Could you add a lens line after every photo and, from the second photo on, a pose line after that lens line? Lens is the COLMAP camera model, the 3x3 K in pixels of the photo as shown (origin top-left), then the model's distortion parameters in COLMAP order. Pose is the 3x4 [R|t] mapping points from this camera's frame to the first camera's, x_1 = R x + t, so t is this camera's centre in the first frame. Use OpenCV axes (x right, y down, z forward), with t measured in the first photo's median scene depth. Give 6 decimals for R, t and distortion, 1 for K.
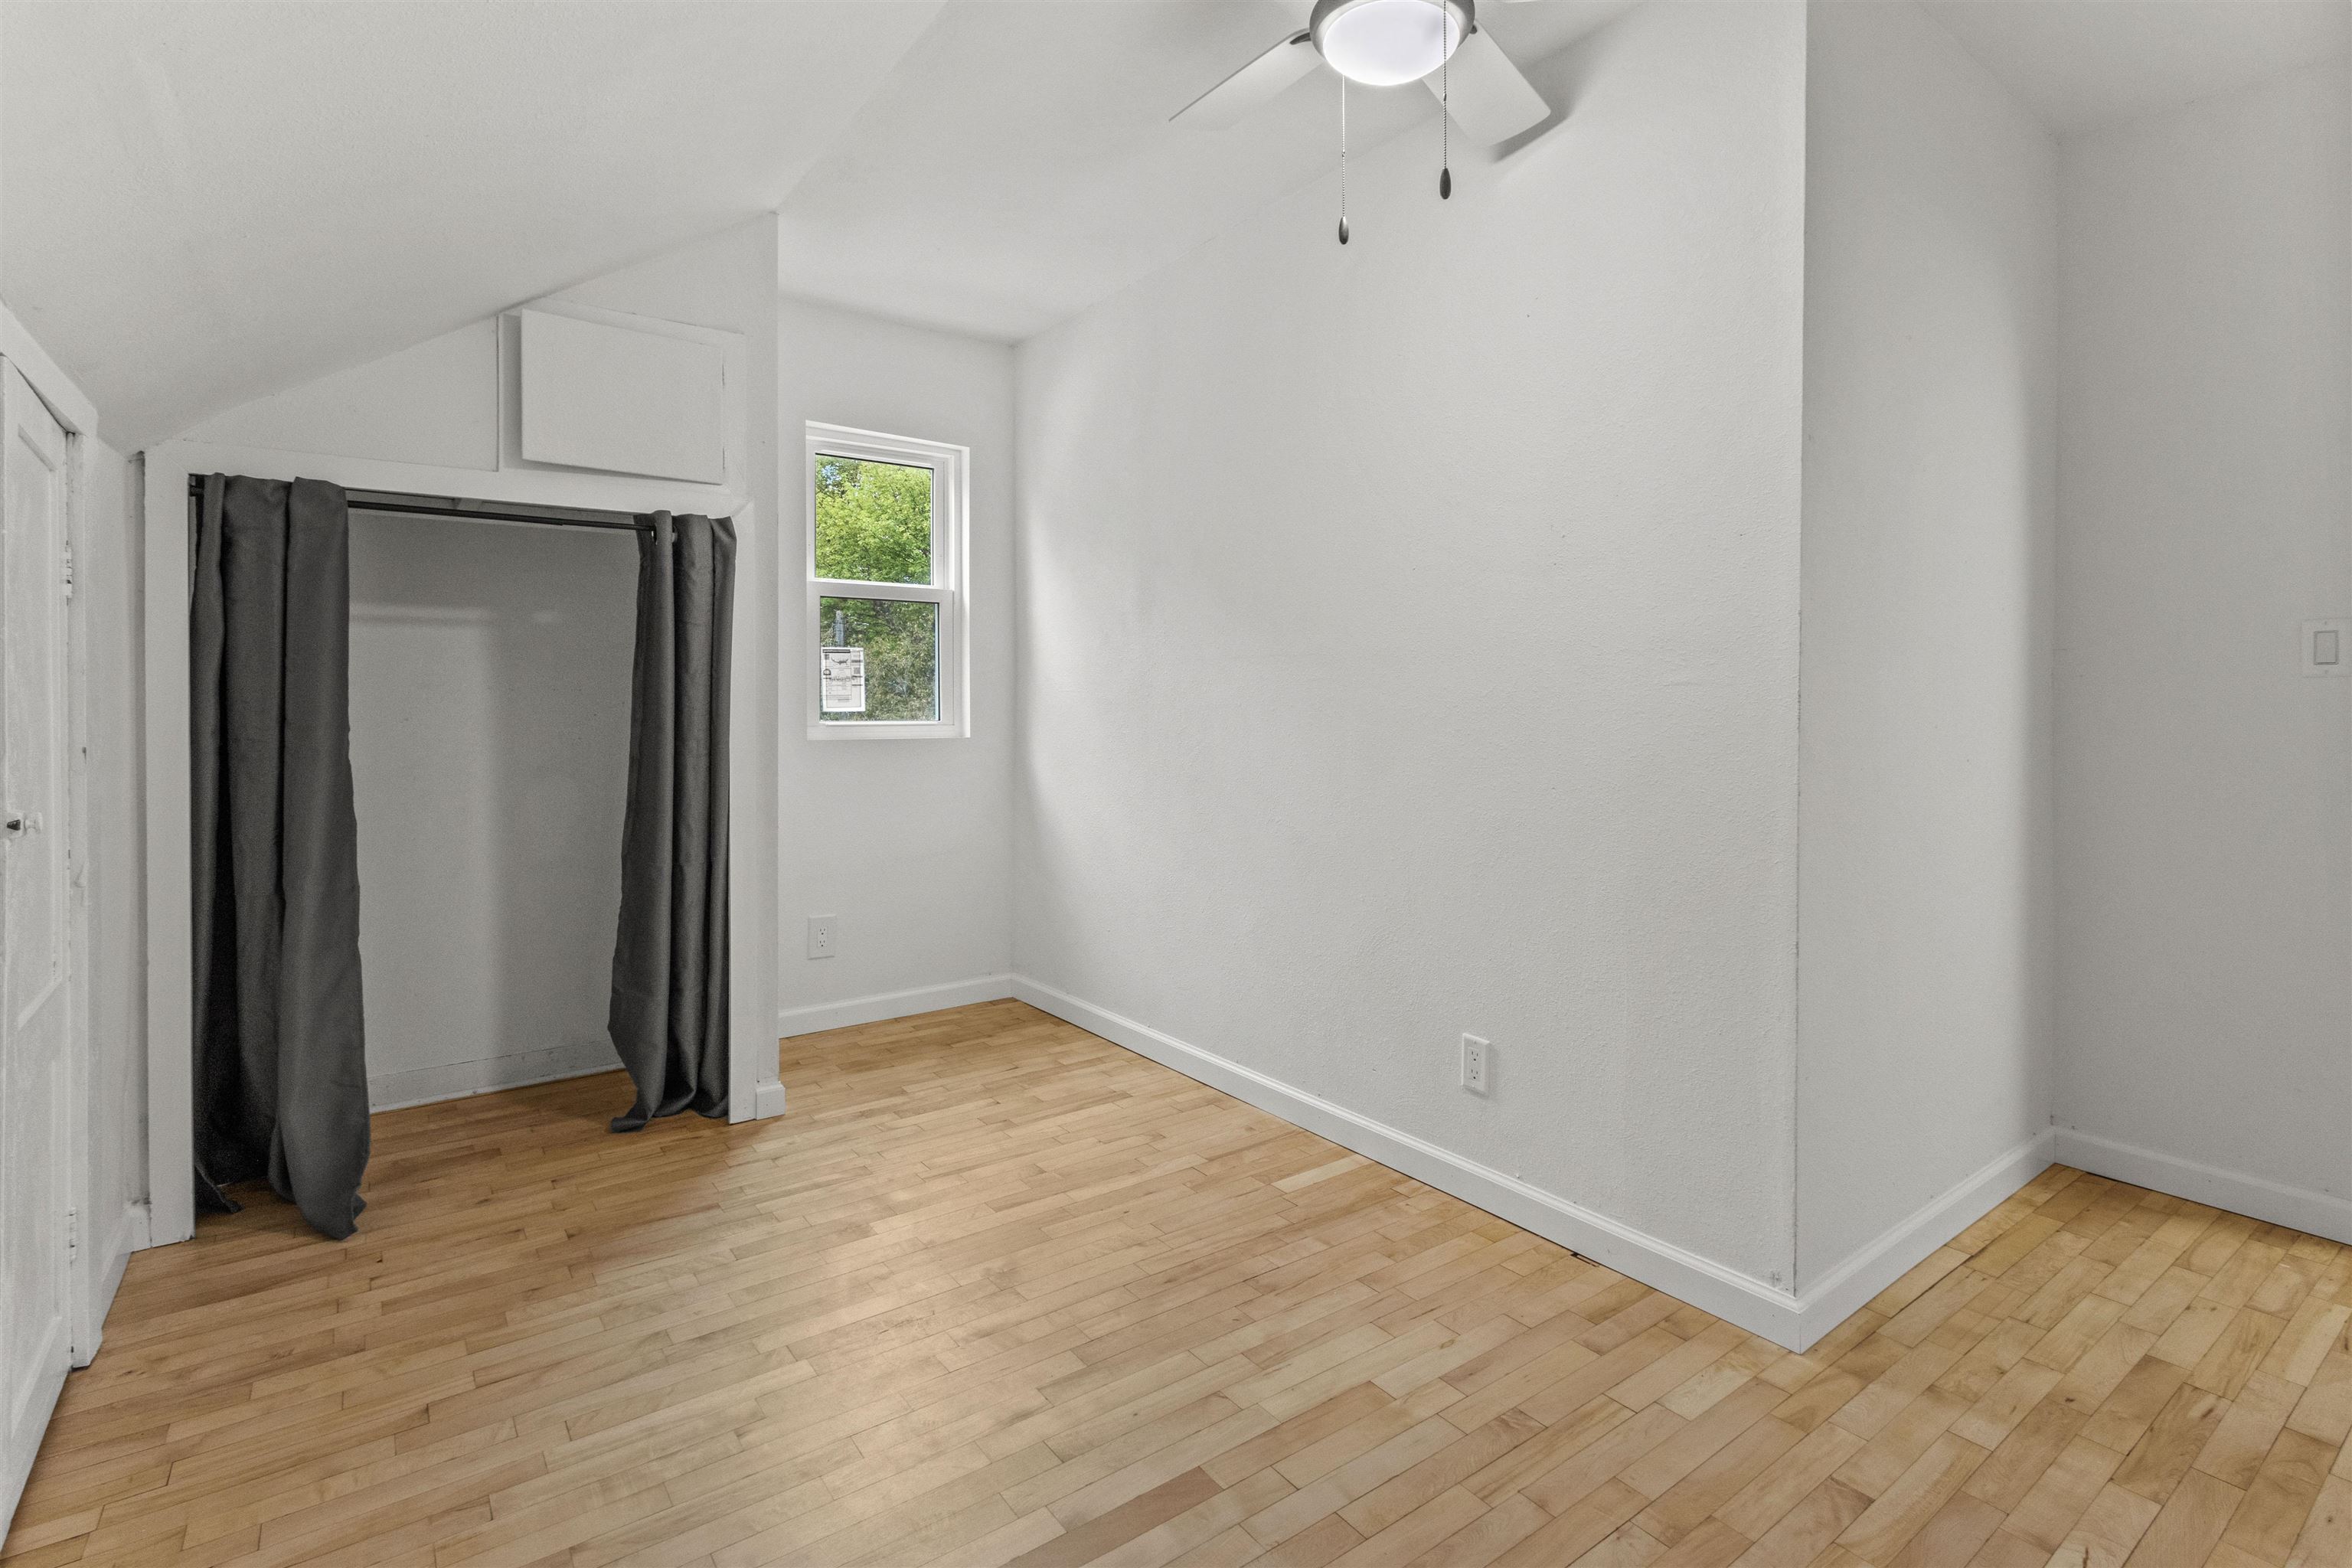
lens RADIAL K [[1131.4, 0, 1167.8], [0, 1131.4, 715.1], [0, 0, 1]] dist [0.000811, -0.000181]
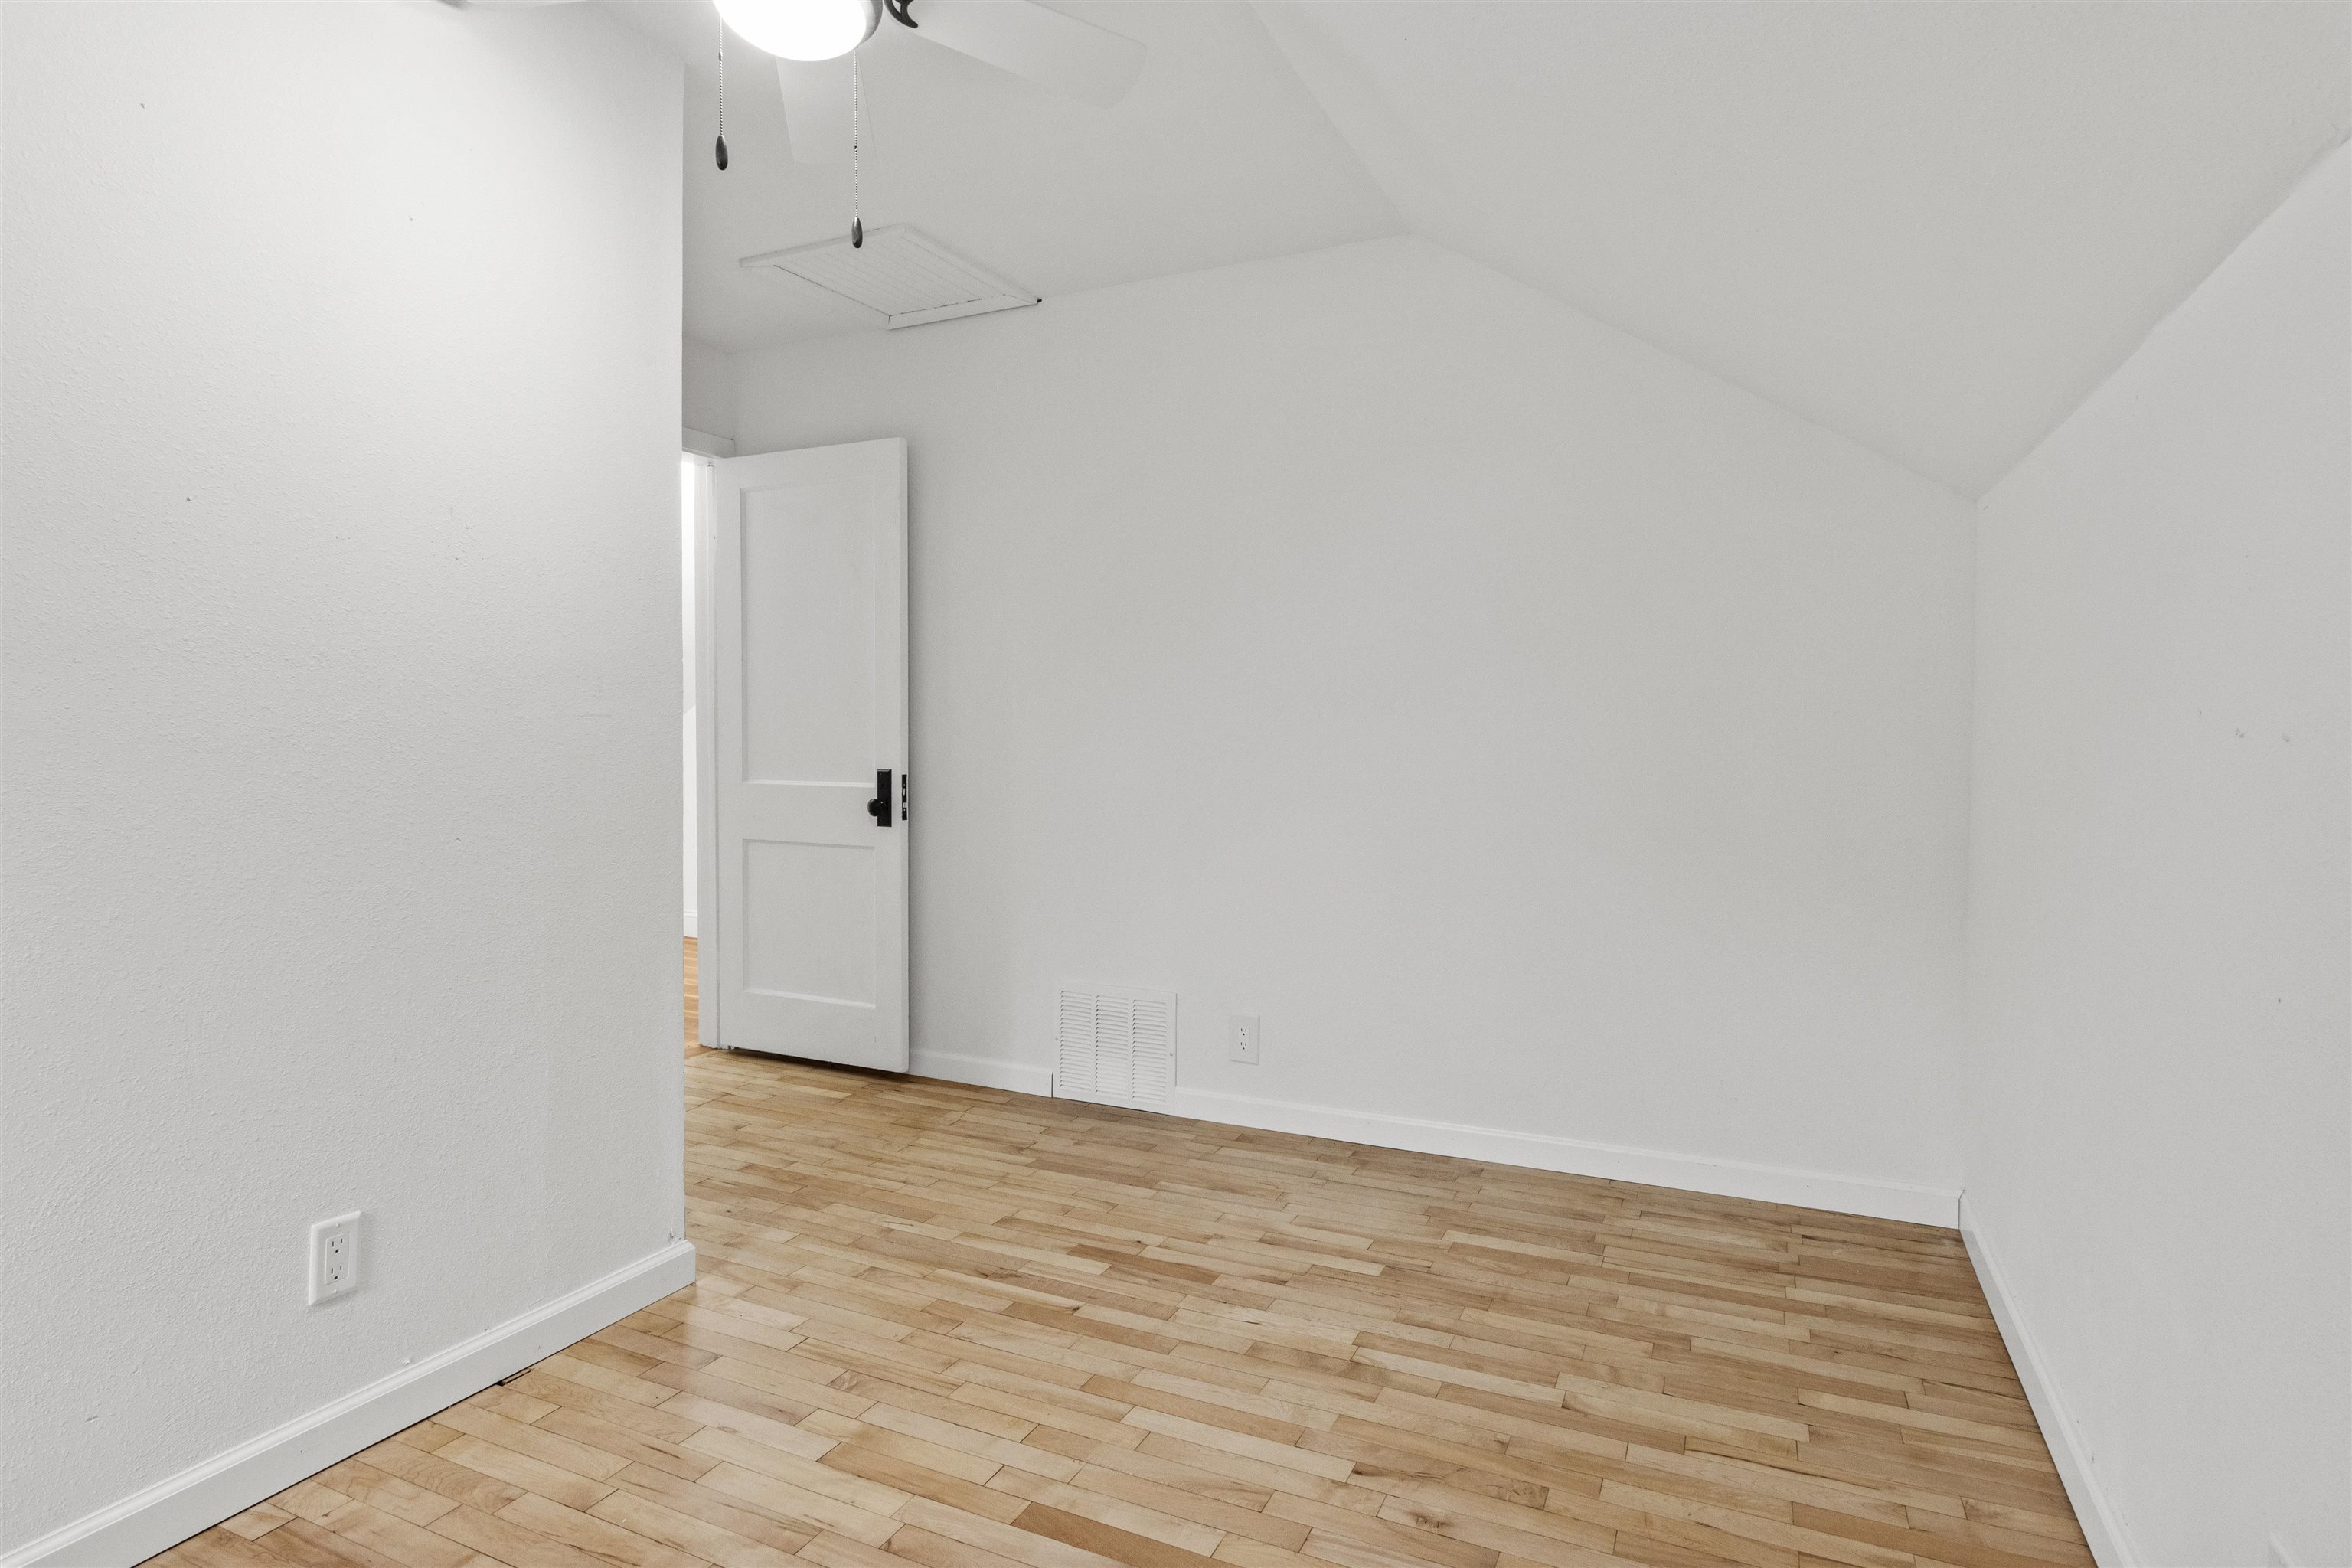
lens RADIAL K [[1229.4, 0, 1176.0], [0, 1229.4, 784.0], [0, 0, 1]] dist [0.001509, 0.000410]
pose [[-0.494263, -0.027064, 0.868891, -0.829690], [0.010791, 0.999247, 0.037263, -0.002412], [-0.869245, 0.027794, -0.493599, 1.222262]]
